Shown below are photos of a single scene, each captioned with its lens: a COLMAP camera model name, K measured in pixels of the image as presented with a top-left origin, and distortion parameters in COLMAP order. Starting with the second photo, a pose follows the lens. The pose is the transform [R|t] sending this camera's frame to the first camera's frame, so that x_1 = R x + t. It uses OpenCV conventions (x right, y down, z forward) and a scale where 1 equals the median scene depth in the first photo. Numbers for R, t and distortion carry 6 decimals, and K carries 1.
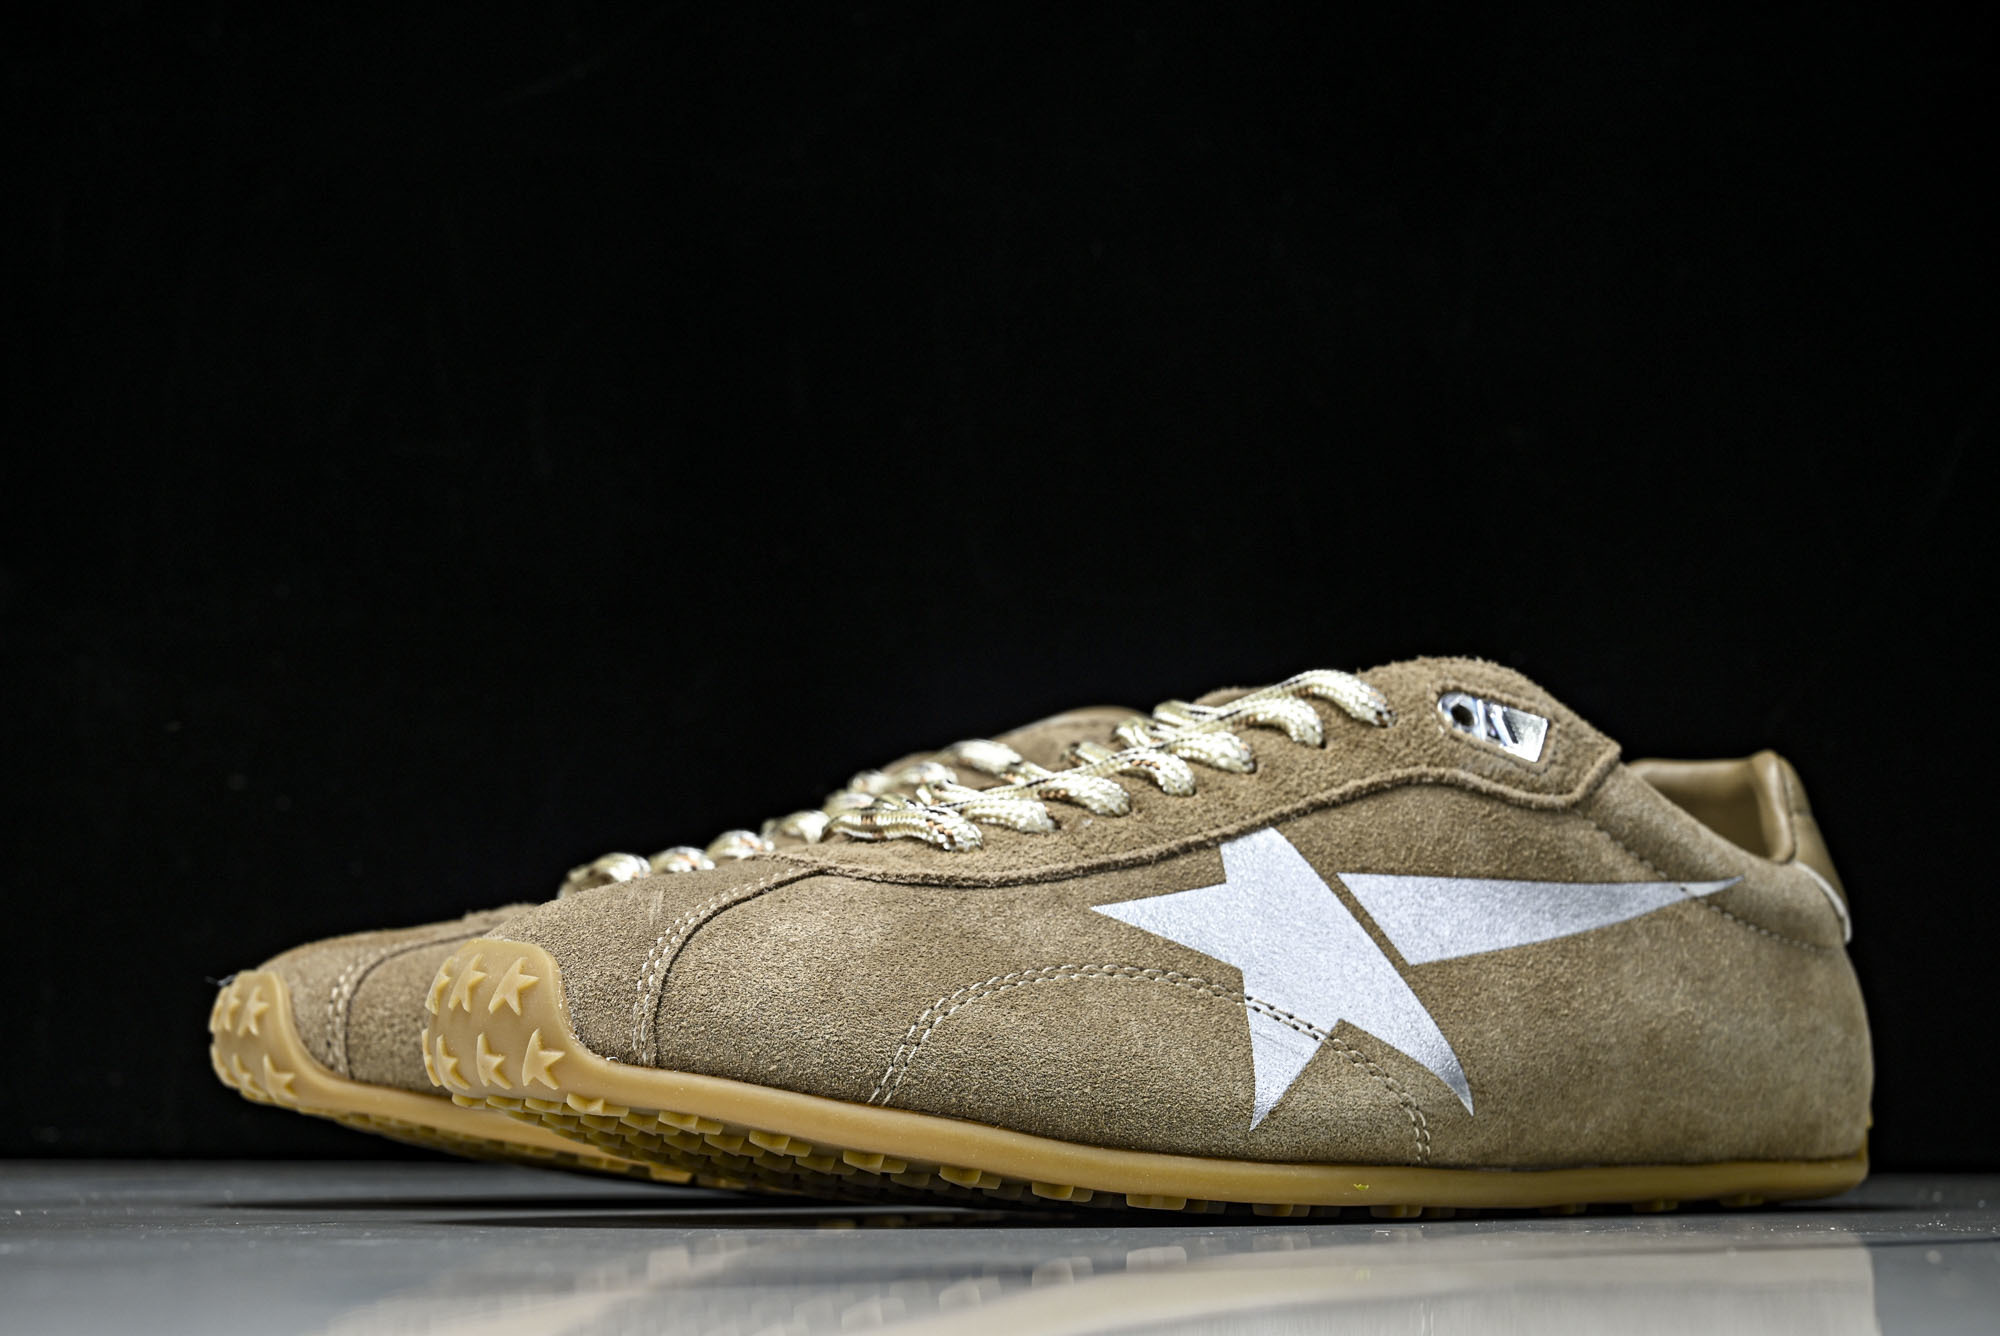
lens RADIAL K [[3134.1, 0, 1000.0], [0, 3134.1, 668.0], [0, 0, 1]] dist [0.000027, 0.191860]
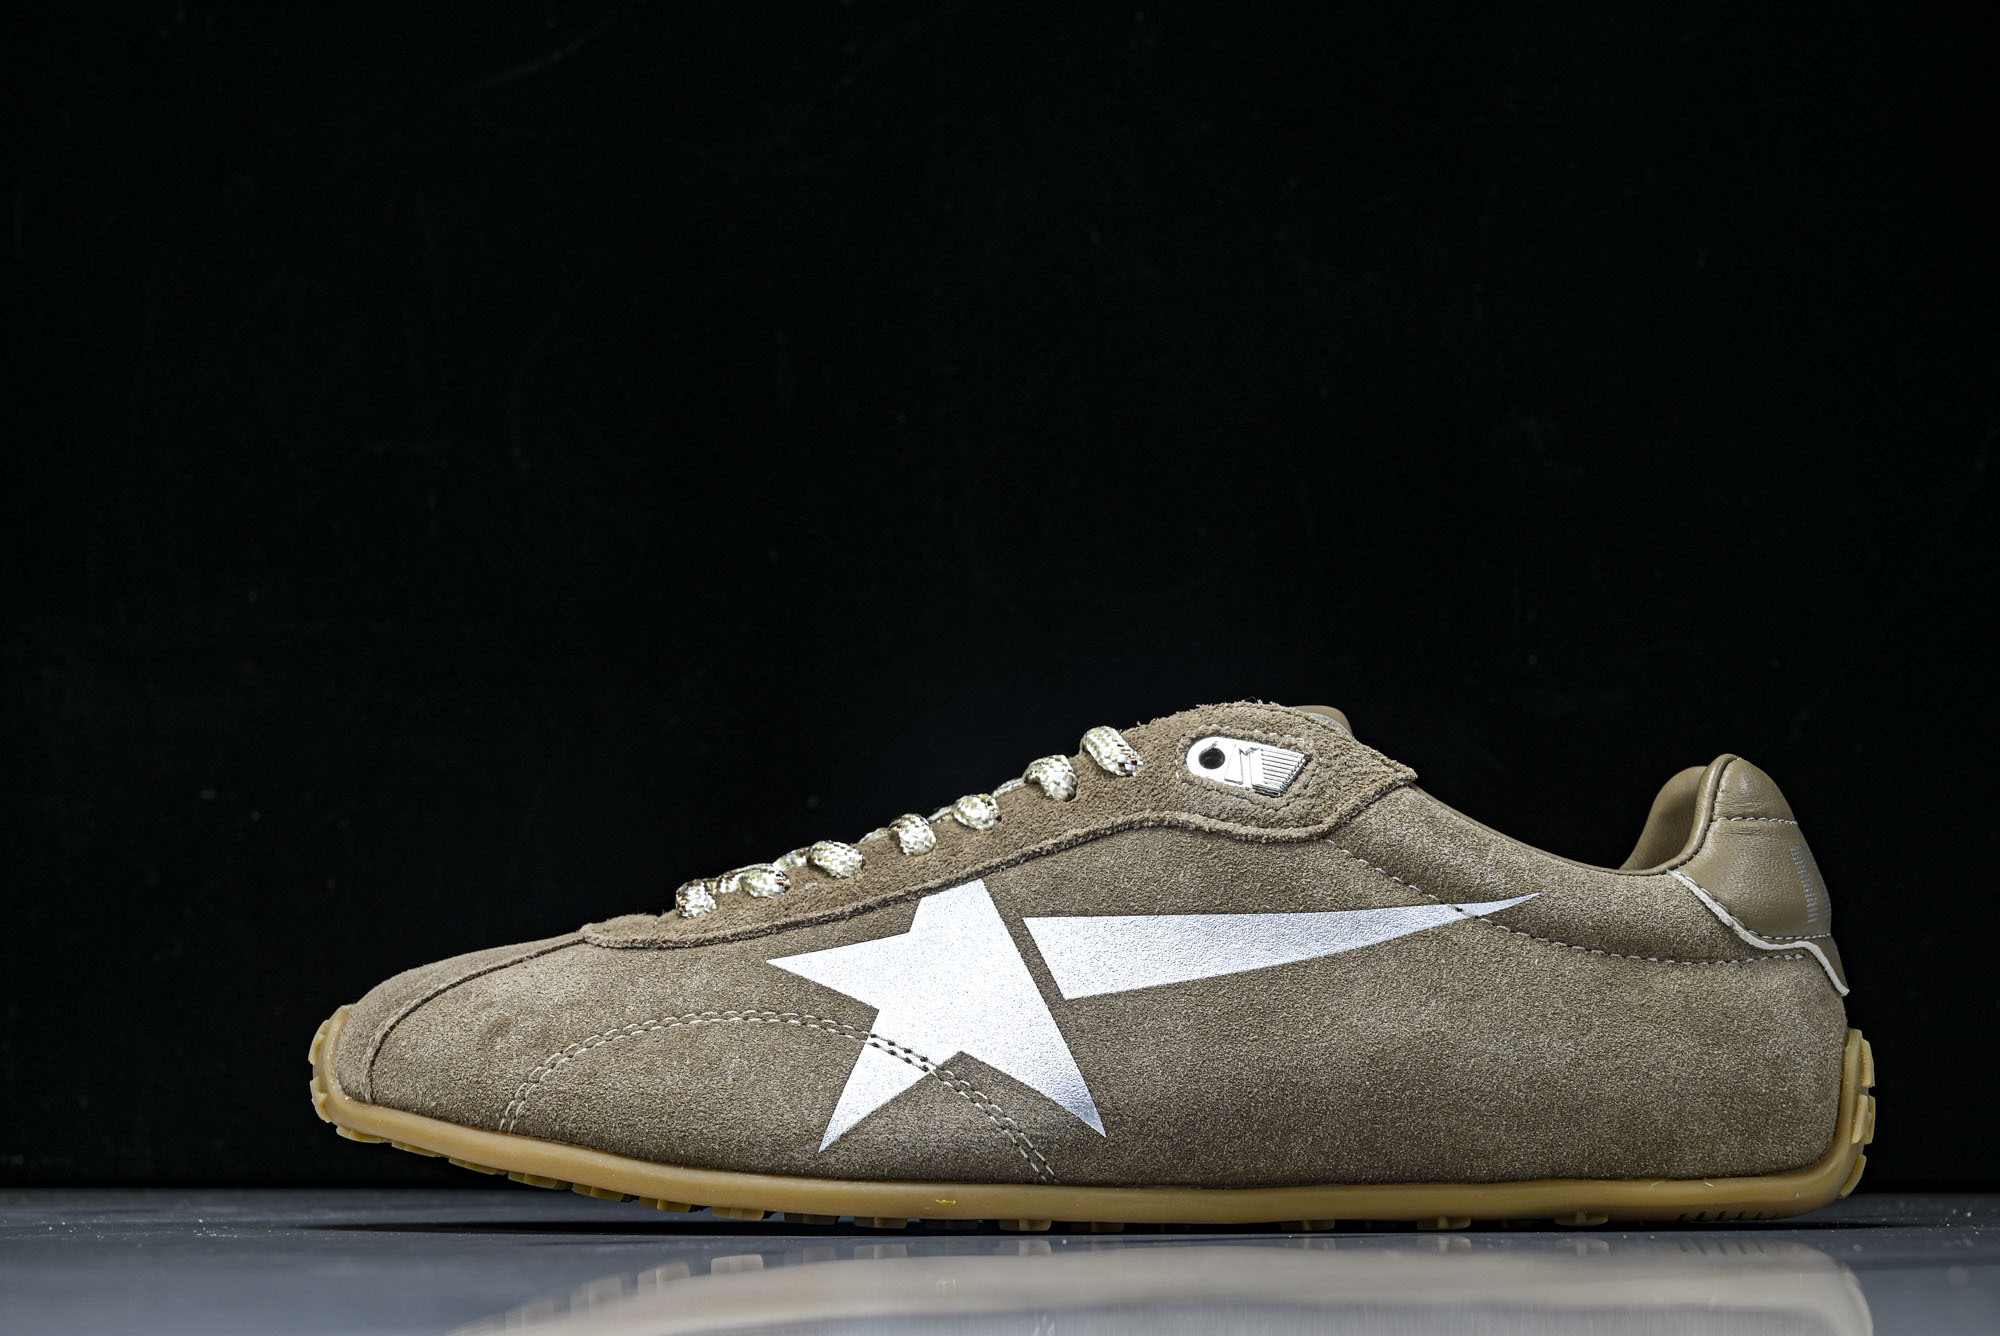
lens RADIAL K [[3295.9, 0, 1000.0], [0, 3295.9, 668.0], [0, 0, 1]] dist [-0.017278, -0.079729]
pose [[0.807071, -0.089264, -0.583667, 0.760687], [0.090746, 0.995514, -0.026771, 0.008220], [0.583439, -0.031359, 0.811551, 0.056642]]
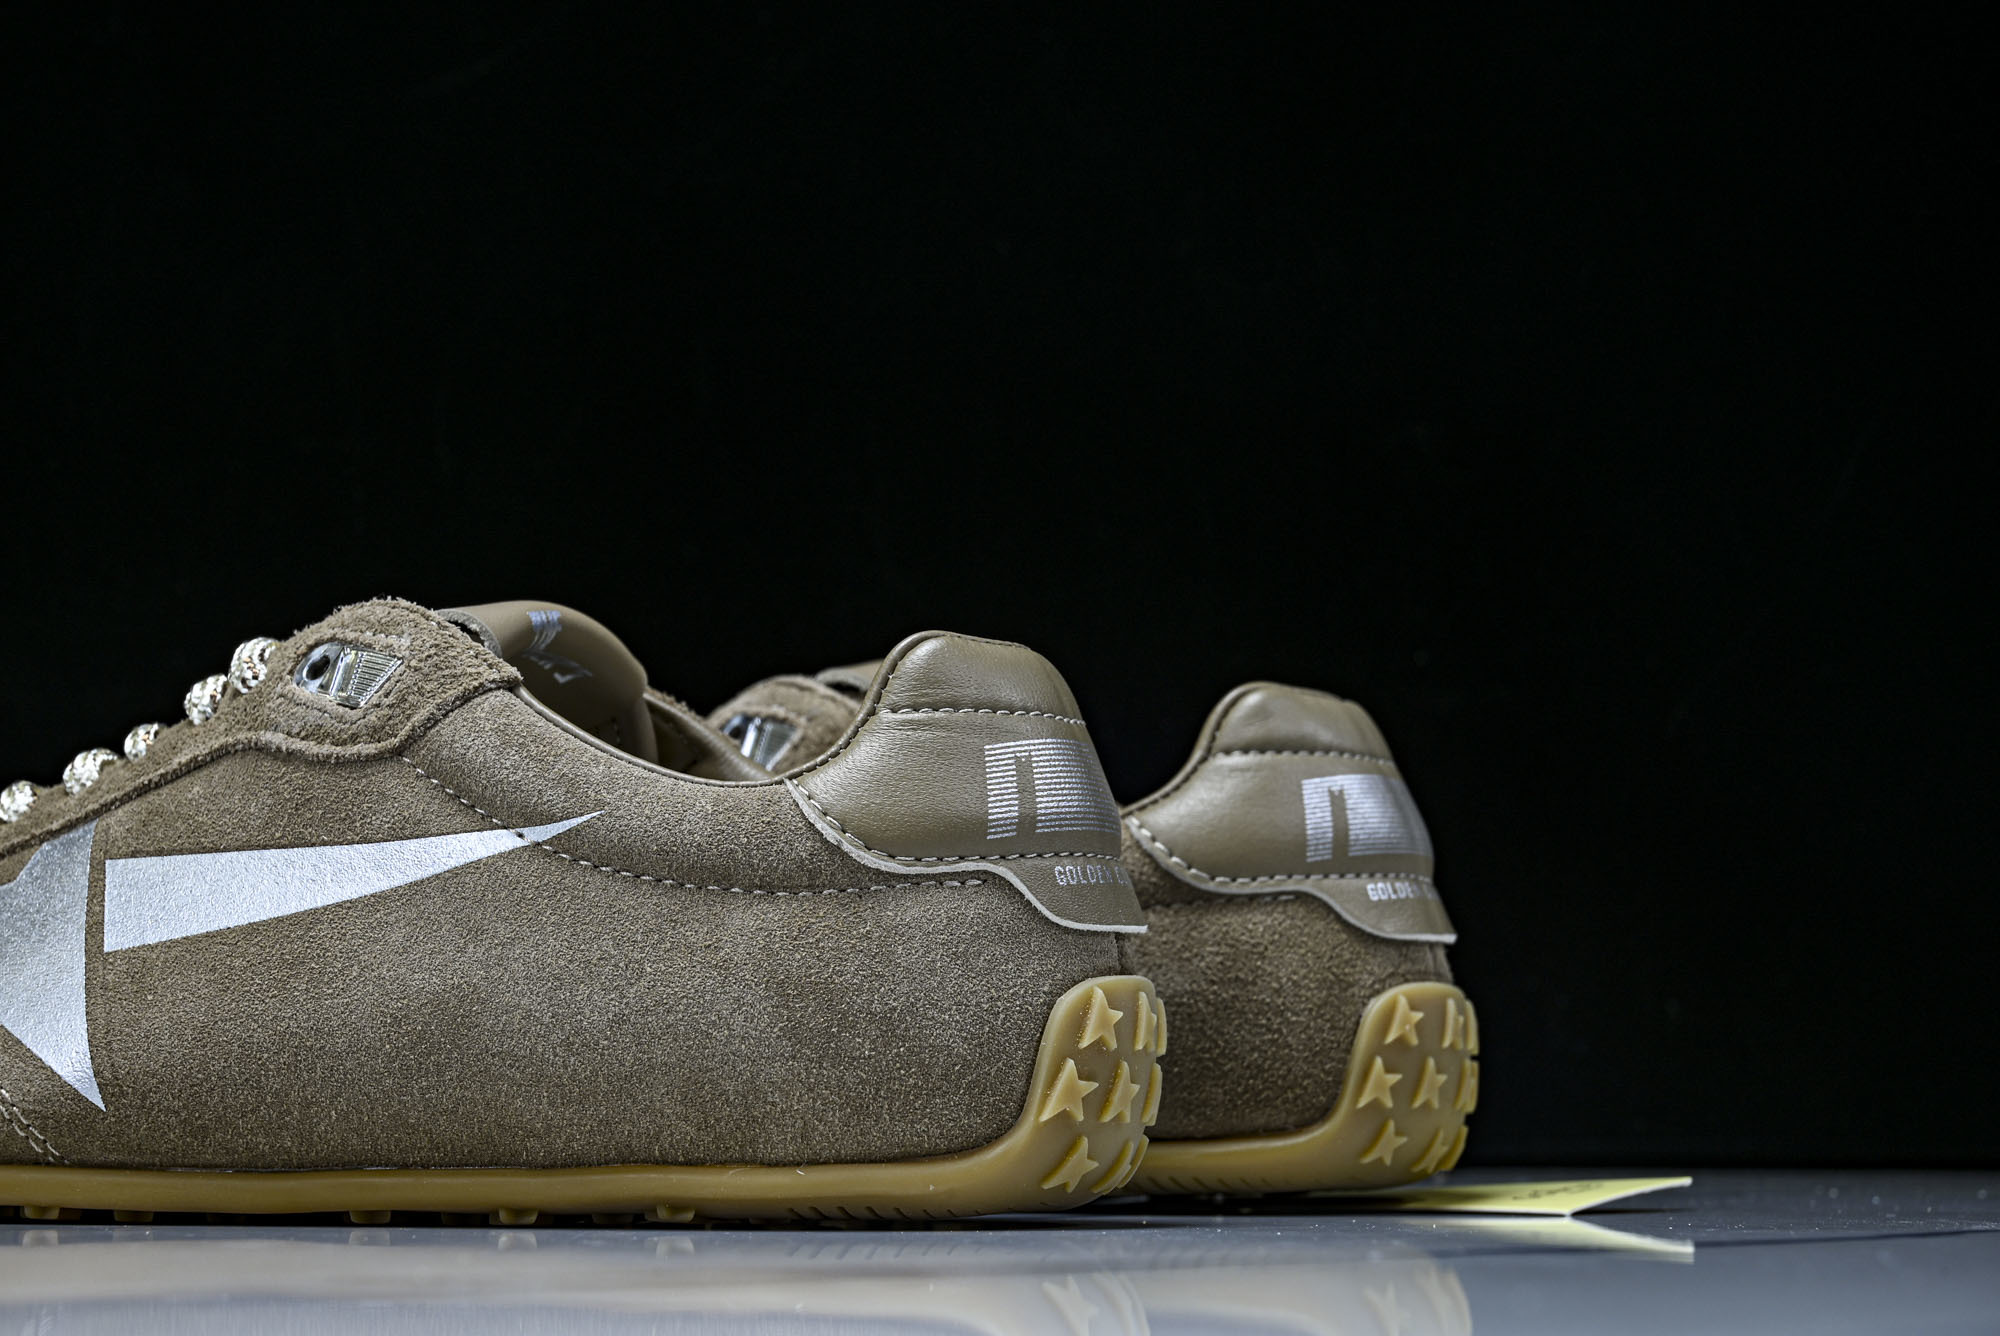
lens RADIAL K [[3134.1, 0, 1000.0], [0, 3134.1, 668.0], [0, 0, 1]] dist [0.000027, 0.191860]
pose [[0.516409, -0.123686, -0.847363, 1.042280], [0.126276, 0.989696, -0.067506, 0.103653], [0.846981, -0.072141, 0.526706, 0.706030]]
